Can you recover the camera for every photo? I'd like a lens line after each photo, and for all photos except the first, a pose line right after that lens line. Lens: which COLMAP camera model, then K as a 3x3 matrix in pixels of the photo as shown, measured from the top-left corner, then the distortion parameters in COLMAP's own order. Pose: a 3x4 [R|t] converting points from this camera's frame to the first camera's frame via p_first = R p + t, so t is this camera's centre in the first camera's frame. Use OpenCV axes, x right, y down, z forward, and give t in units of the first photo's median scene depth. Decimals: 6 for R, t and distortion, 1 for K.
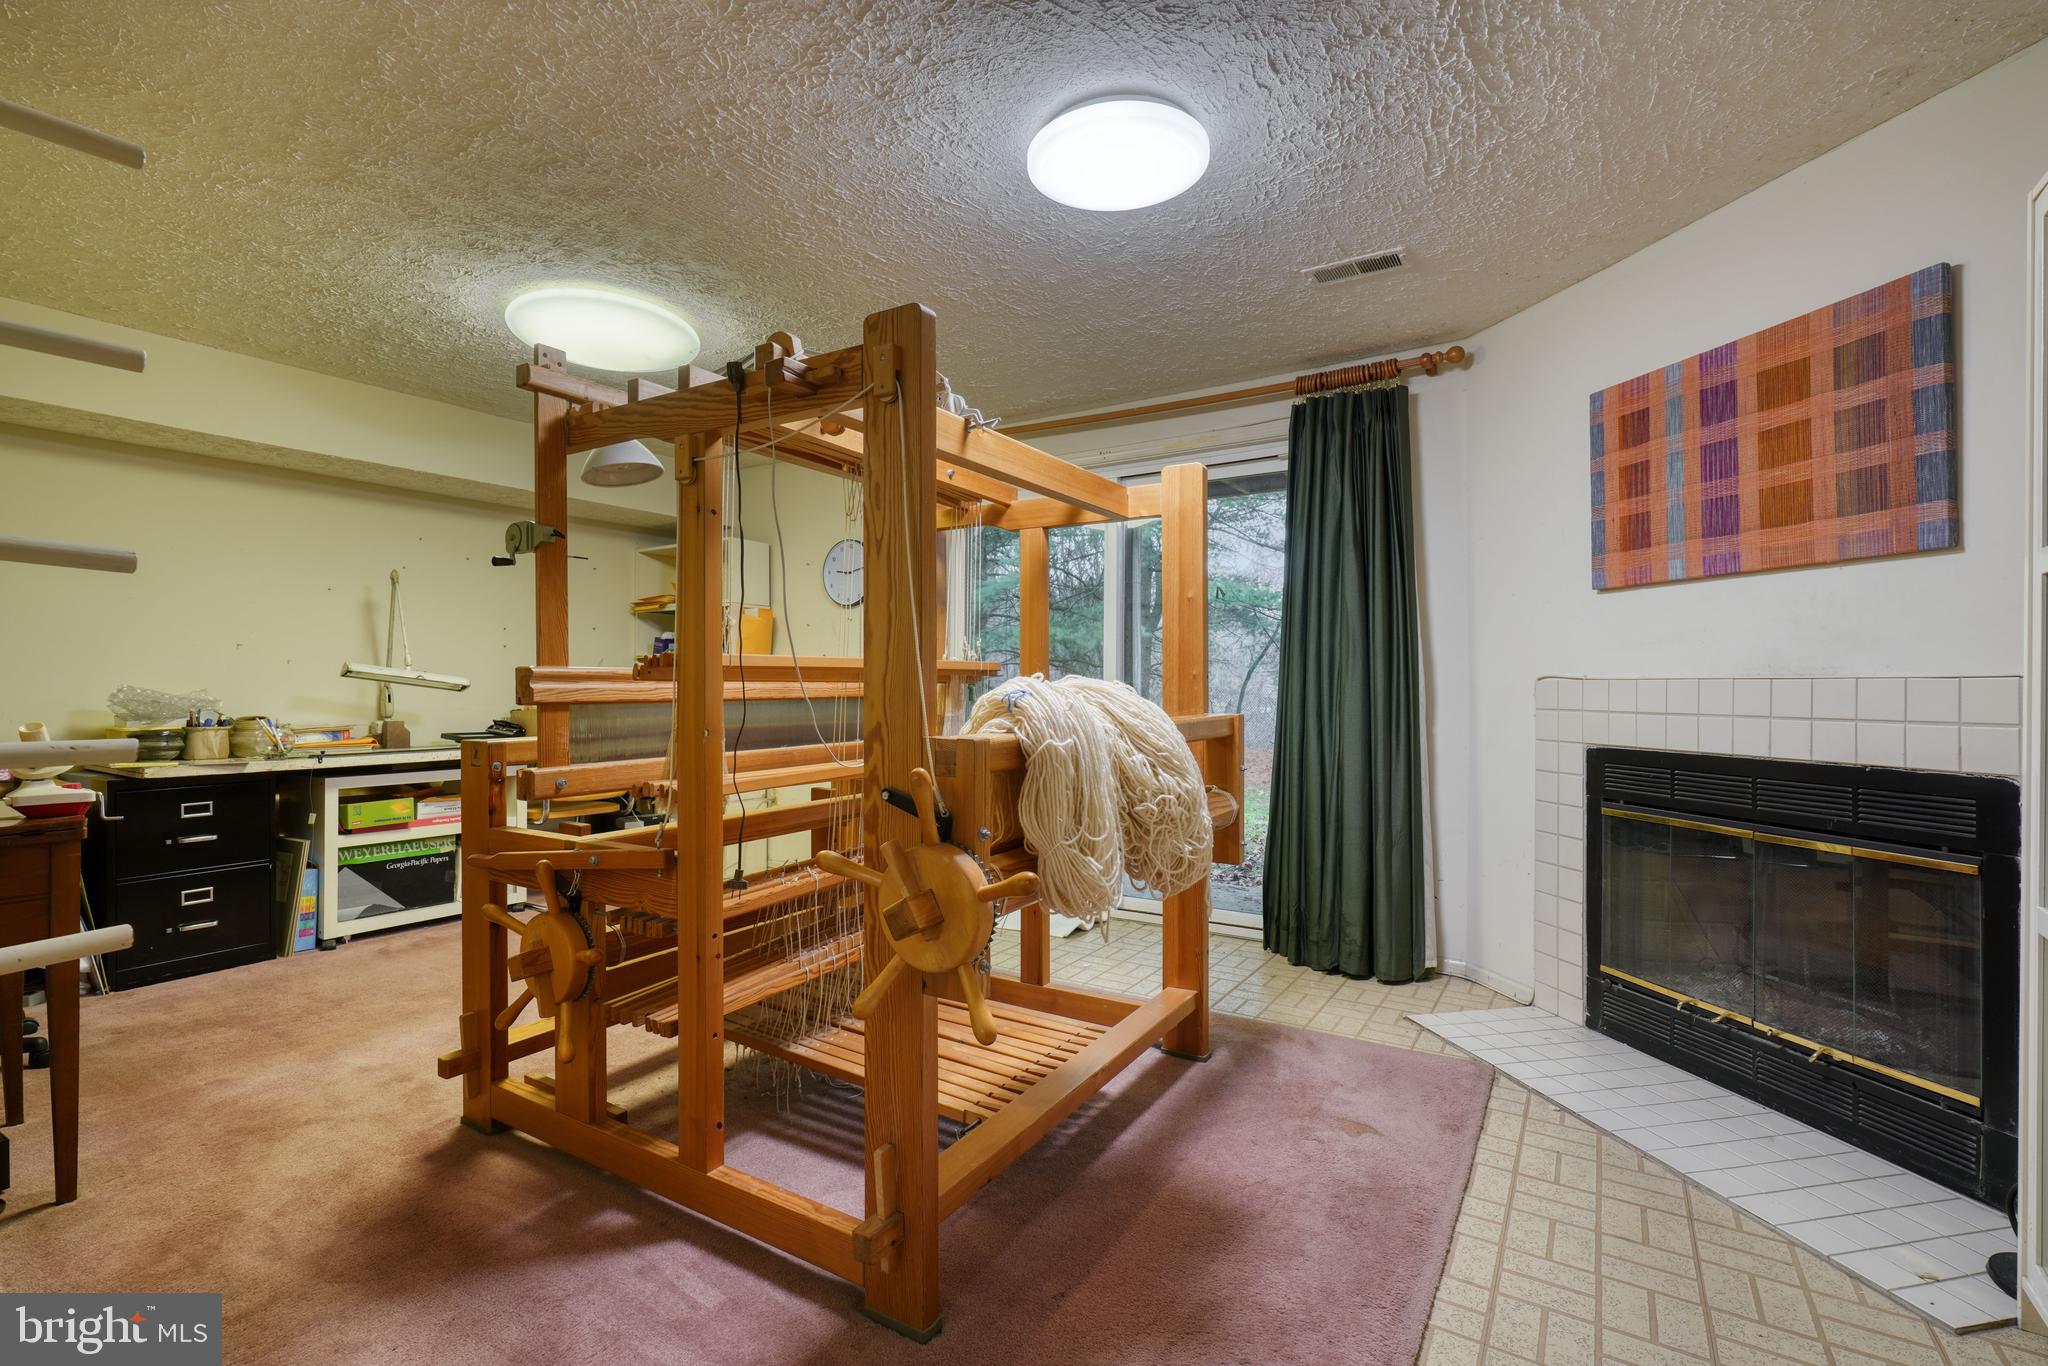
lens RADIAL K [[924.2, 0, 1019.0], [0, 924.2, 681.1], [0, 0, 1]] dist [-0.014357, 0.006702]
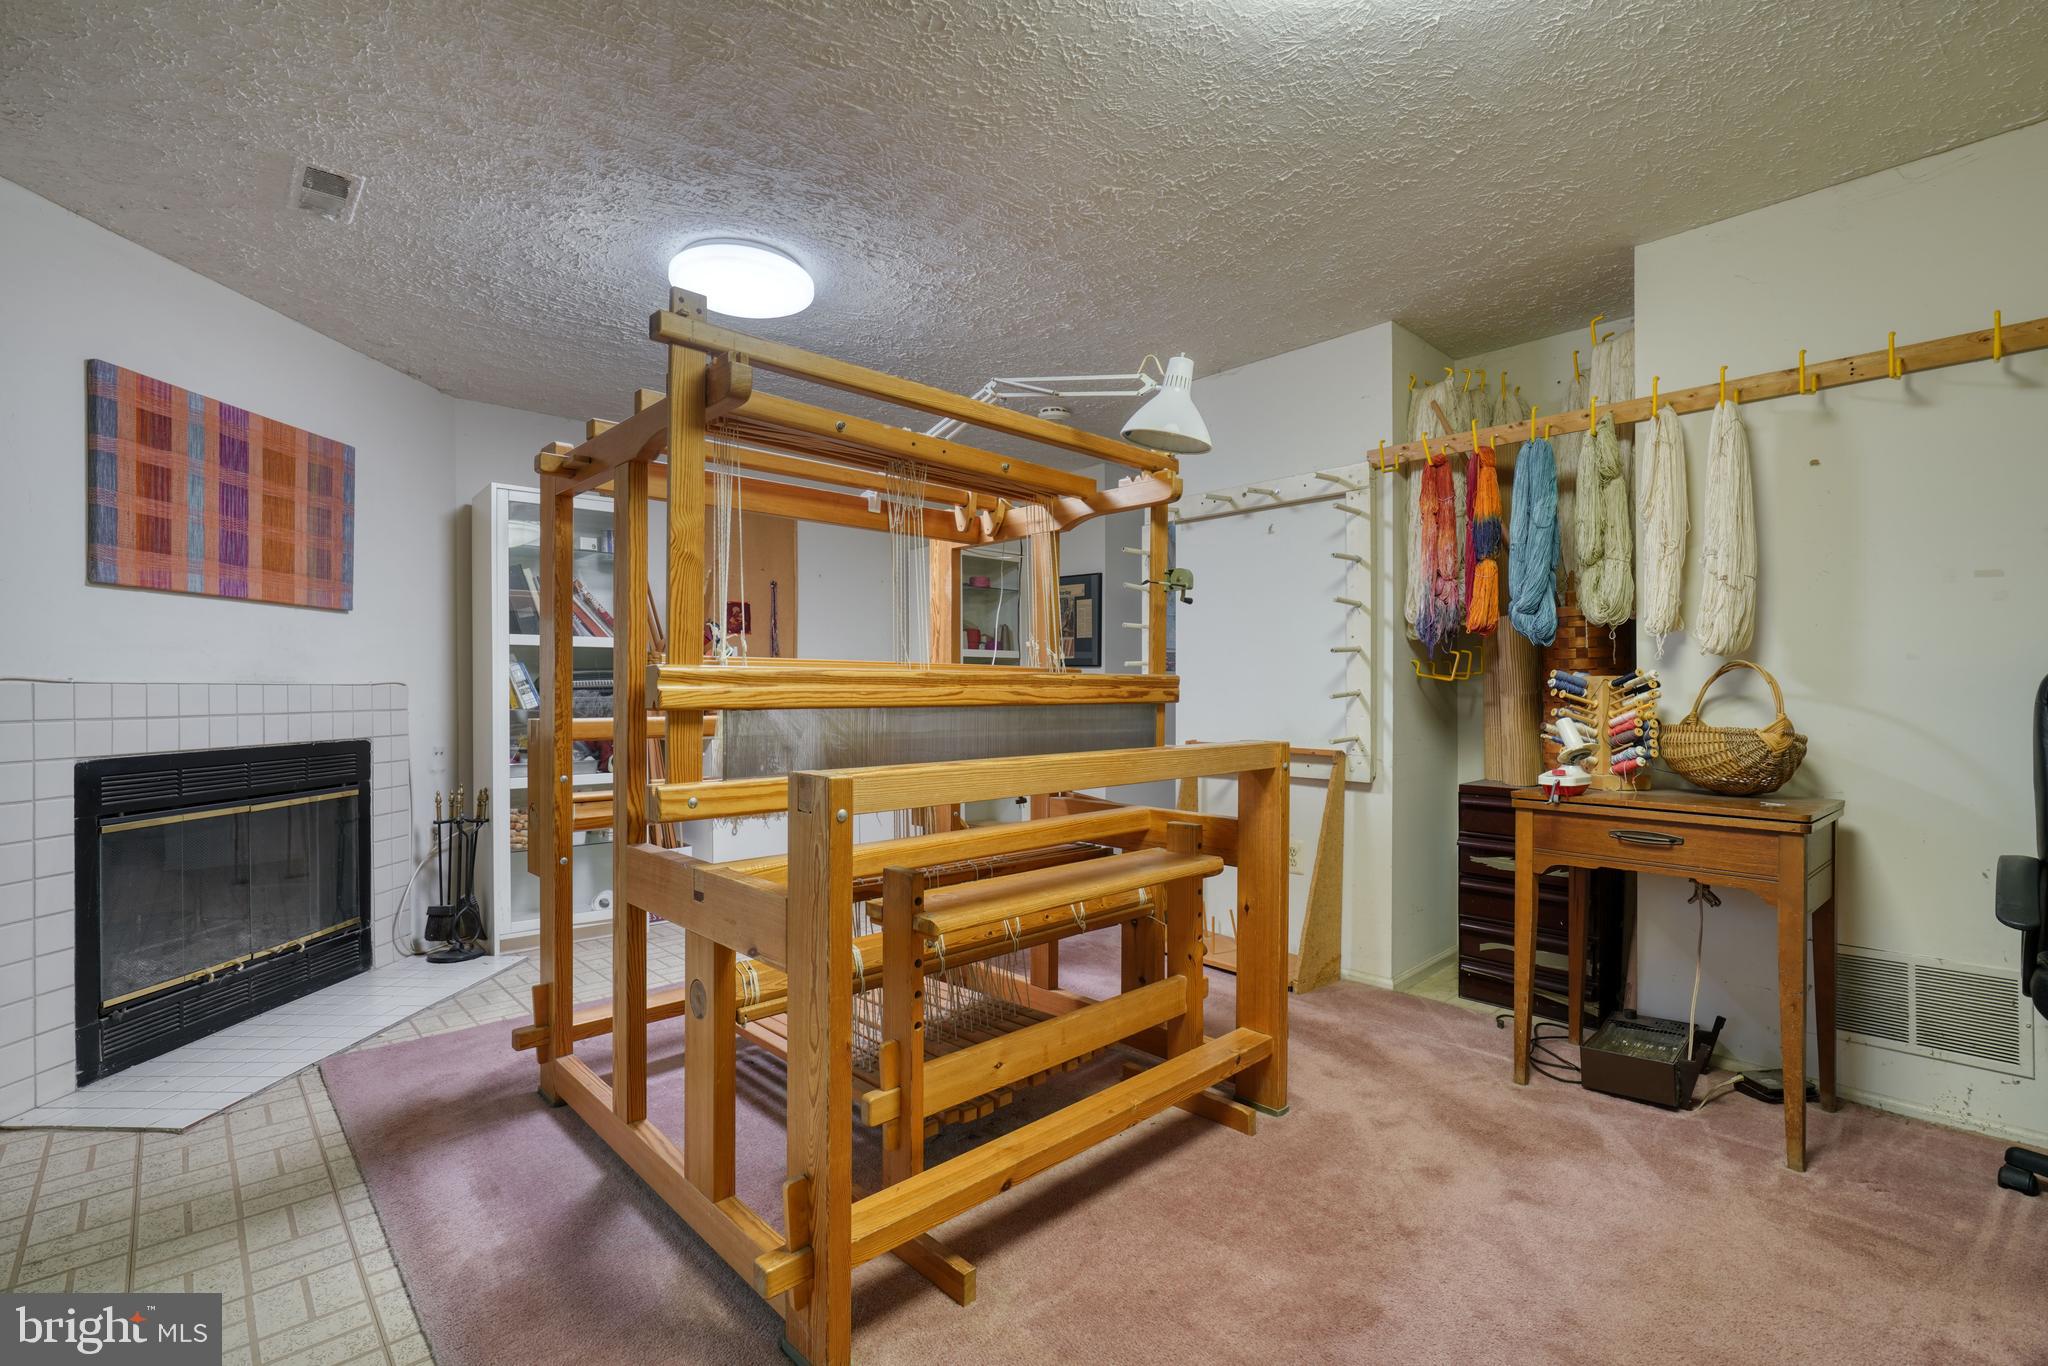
lens RADIAL K [[917.1, 0, 1024.0], [0, 917.1, 683.0], [0, 0, 1]] dist [0.002295, 0.000490]
pose [[-0.968584, 0.003114, 0.248669, -0.535187], [0.000651, 0.999950, -0.009988, 0.008592], [-0.248687, -0.009513, -0.968537, 1.918924]]
